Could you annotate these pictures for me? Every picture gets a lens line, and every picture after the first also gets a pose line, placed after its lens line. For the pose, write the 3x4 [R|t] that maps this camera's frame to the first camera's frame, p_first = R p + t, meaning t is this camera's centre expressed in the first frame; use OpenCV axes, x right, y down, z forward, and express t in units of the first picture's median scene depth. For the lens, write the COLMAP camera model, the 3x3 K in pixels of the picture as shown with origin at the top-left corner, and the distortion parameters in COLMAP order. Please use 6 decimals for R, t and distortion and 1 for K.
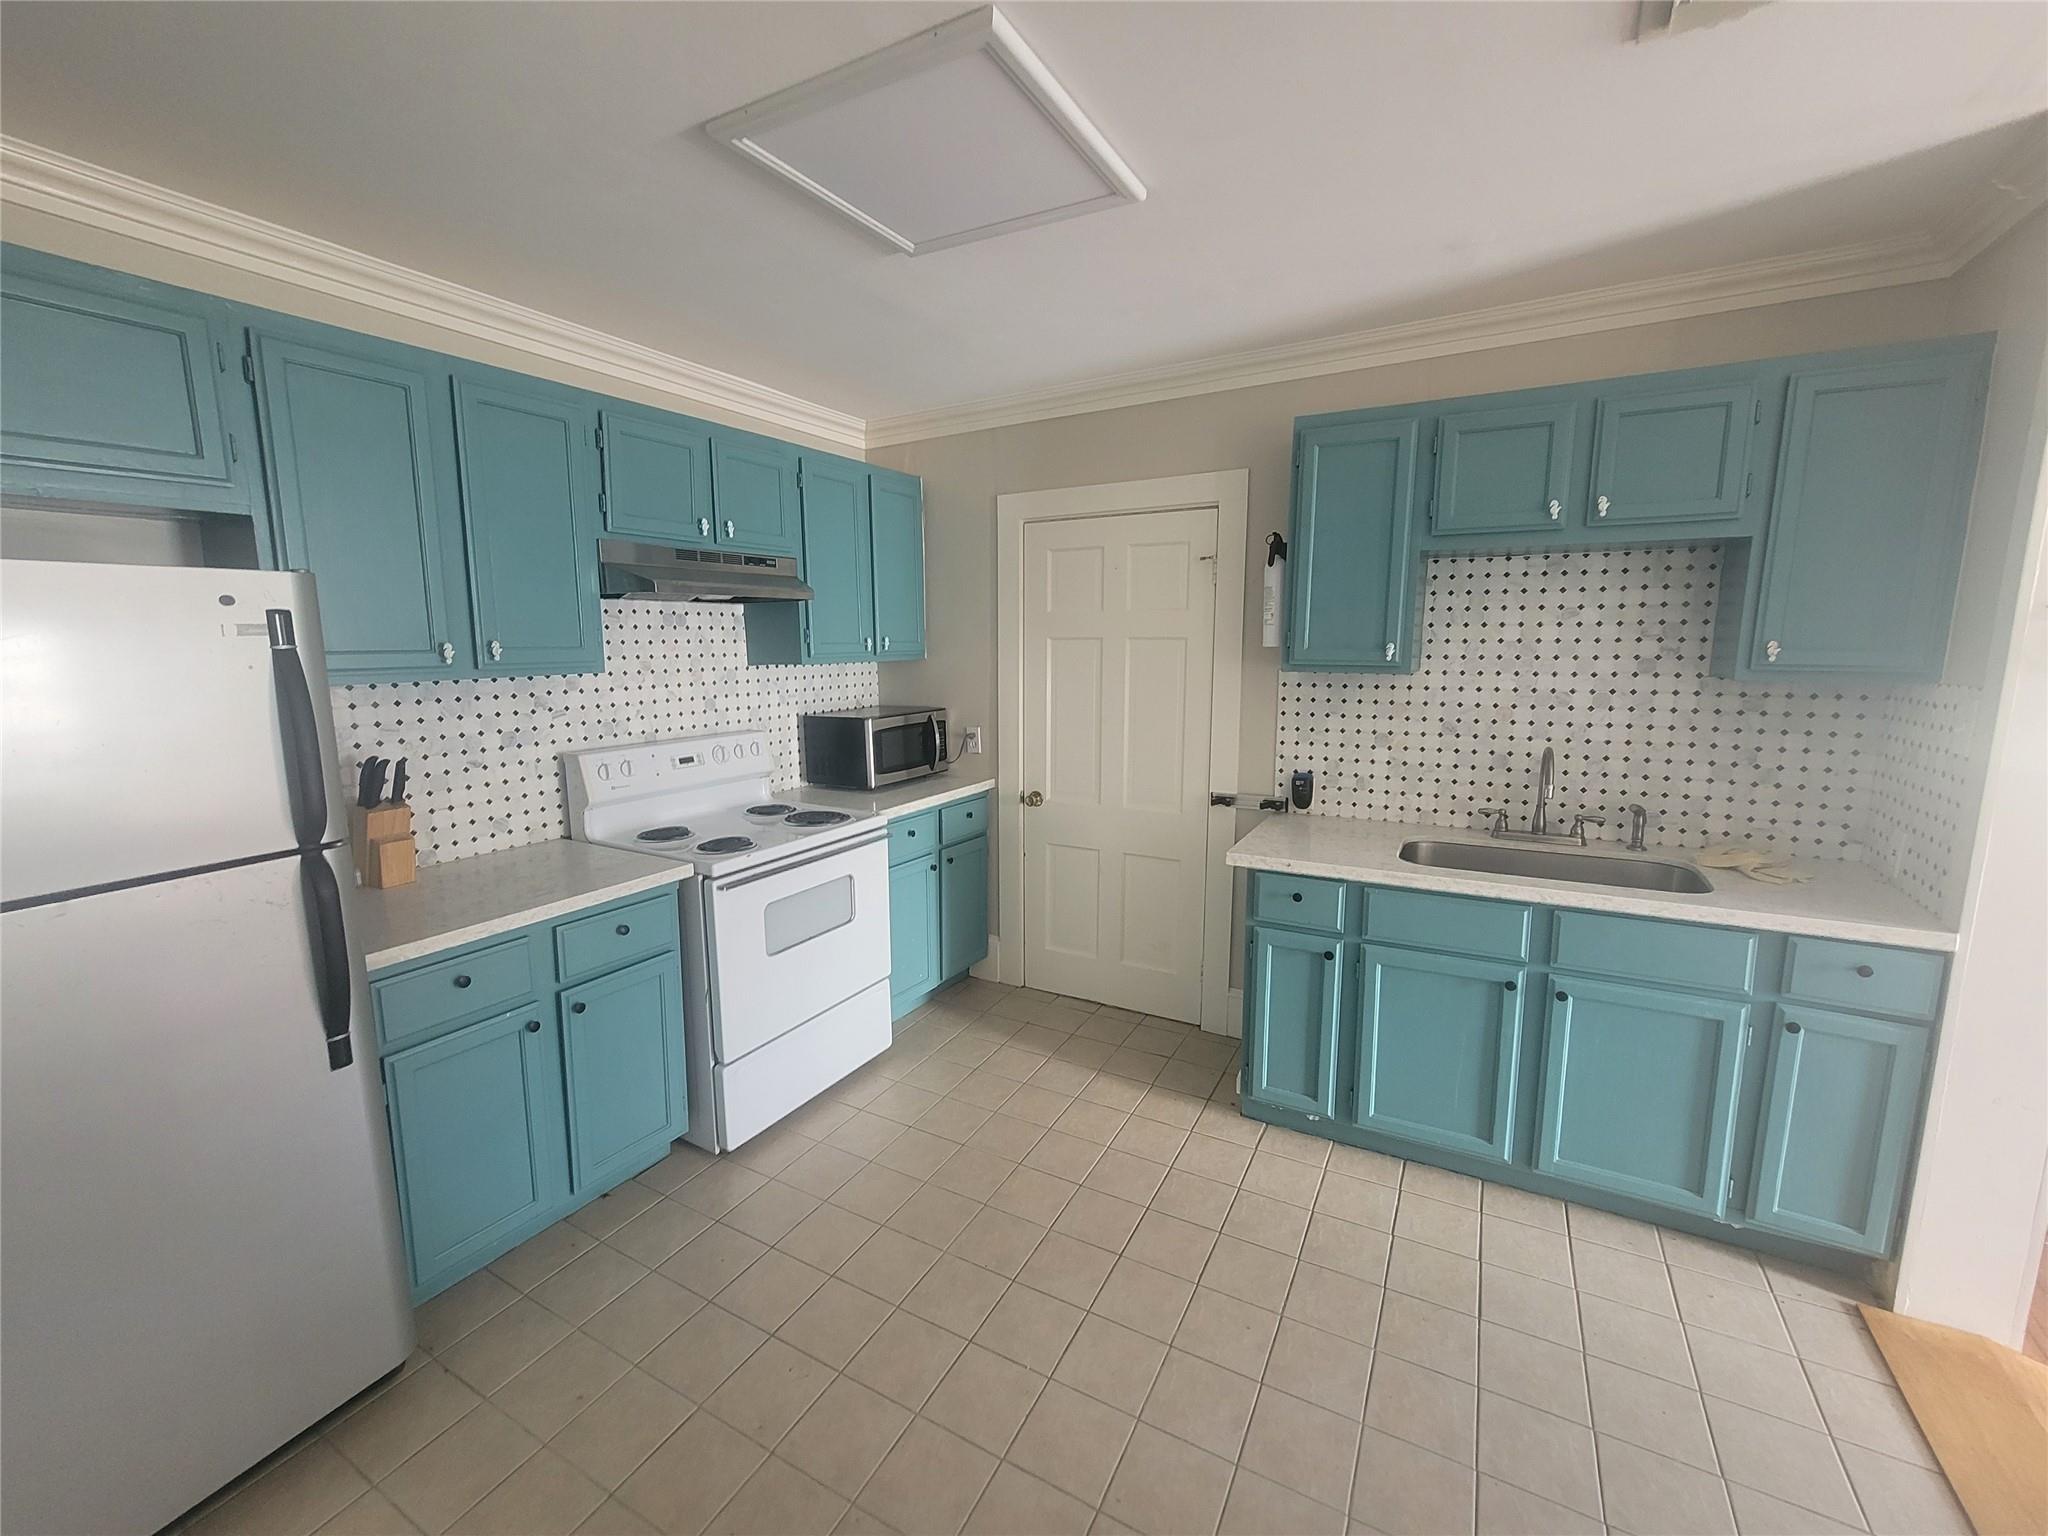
lens RADIAL K [[833.8, 0, 1024.0], [0, 833.8, 768.0], [0, 0, 1]] dist [-0.001451, 0.000335]
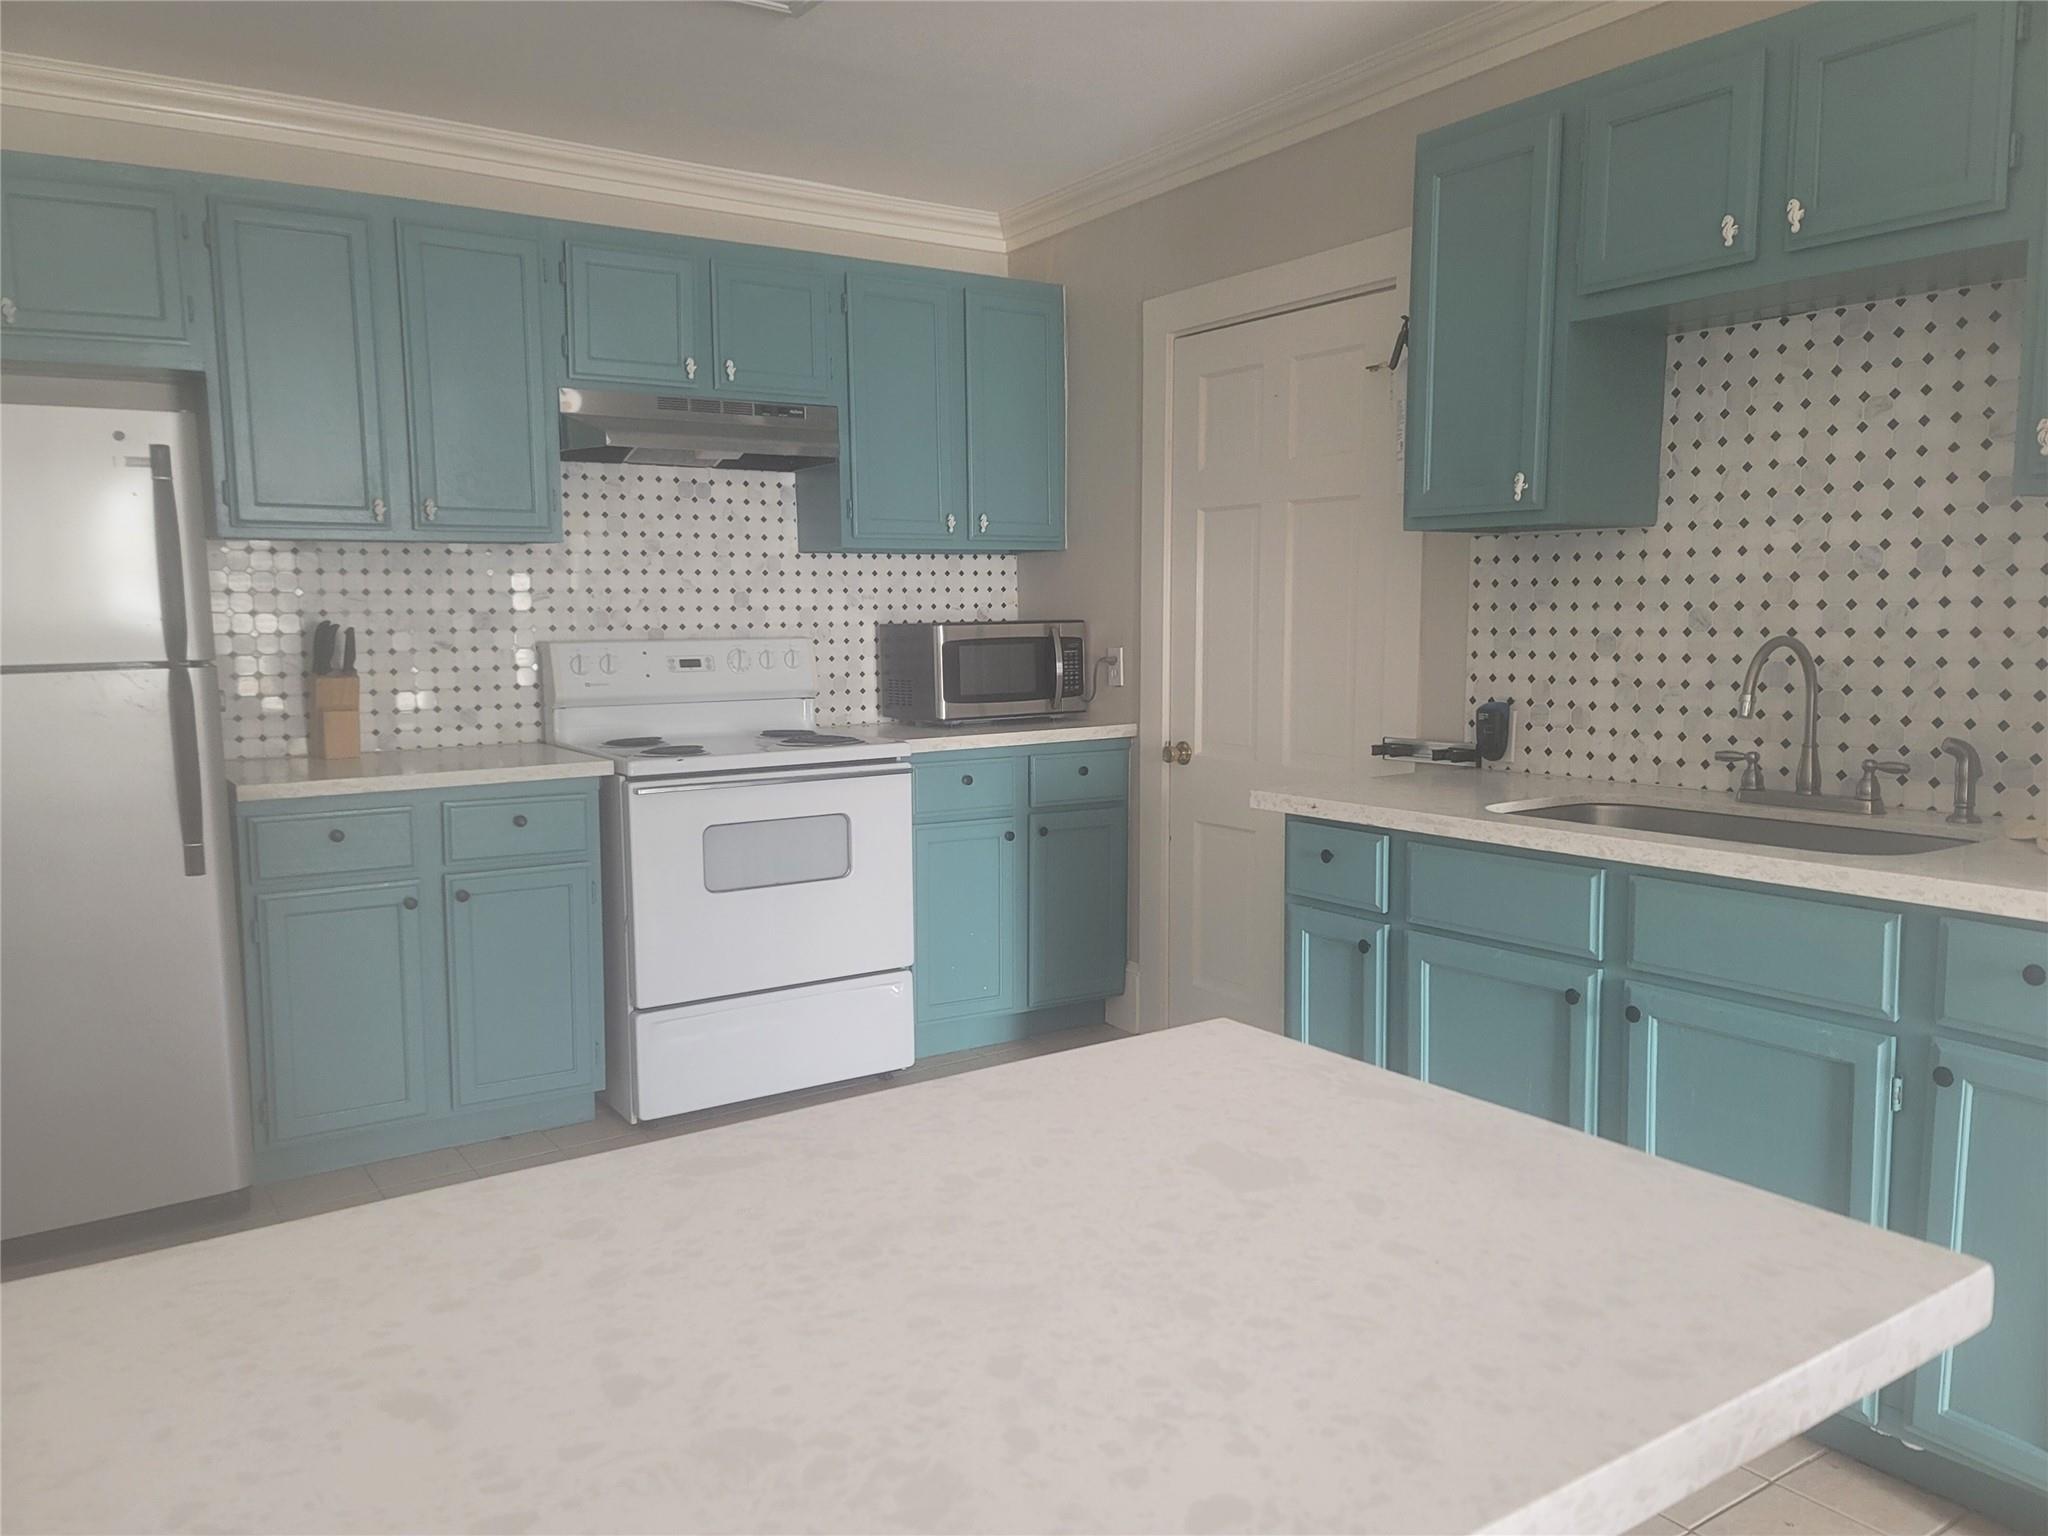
lens RADIAL K [[1527.5, 0, 1027.9], [0, 1527.5, 782.5], [0, 0, 1]] dist [0.088166, -0.055431]
pose [[0.894745, 0.049460, -0.443830, 0.577819], [-0.064796, 0.997709, -0.019441, 0.119171], [0.441852, 0.046153, 0.895900, -0.185619]]
